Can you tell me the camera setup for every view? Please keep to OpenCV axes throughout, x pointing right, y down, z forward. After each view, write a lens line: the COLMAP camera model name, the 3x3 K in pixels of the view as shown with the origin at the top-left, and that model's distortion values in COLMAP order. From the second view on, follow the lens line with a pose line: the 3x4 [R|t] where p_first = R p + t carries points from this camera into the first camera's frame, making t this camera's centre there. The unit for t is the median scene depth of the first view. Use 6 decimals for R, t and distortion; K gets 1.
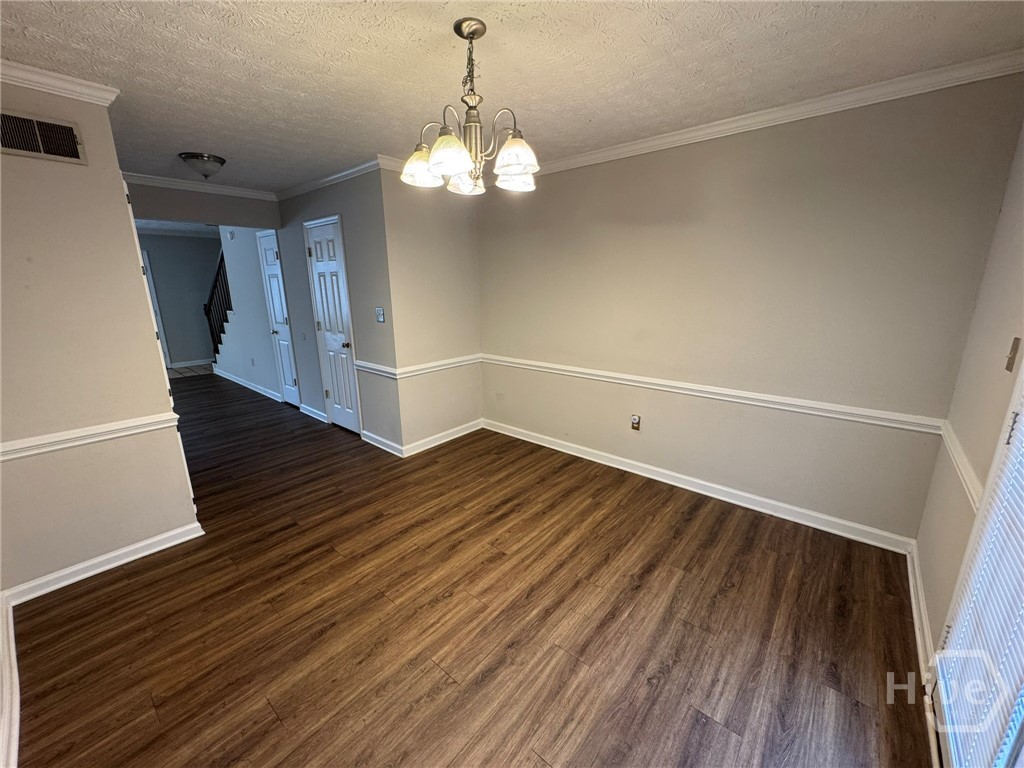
lens RADIAL K [[408.5, 0, 509.0], [0, 408.5, 384.4], [0, 0, 1]] dist [-0.003352, 0.000276]
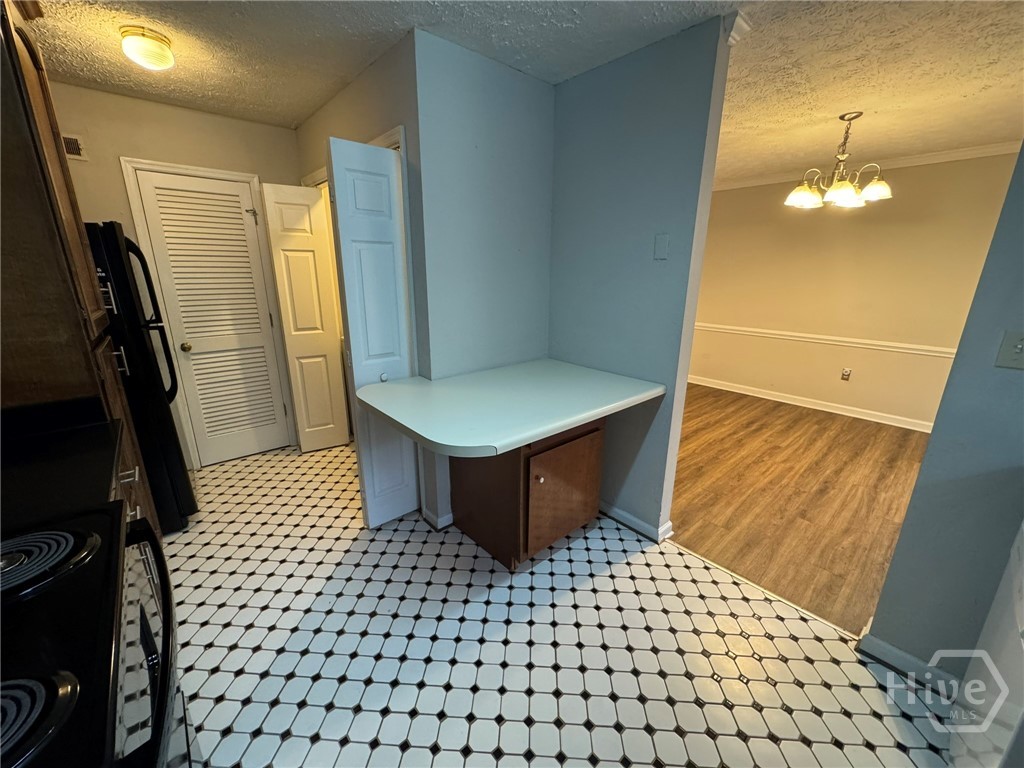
lens RADIAL K [[408.5, 0, 514.1], [0, 408.5, 379.6], [0, 0, 1]] dist [-0.003352, 0.000276]
pose [[0.989810, 0.052968, -0.132173, -0.714331], [-0.049985, 0.998417, 0.025792, 0.162449], [0.133330, -0.018923, 0.990891, -0.548957]]
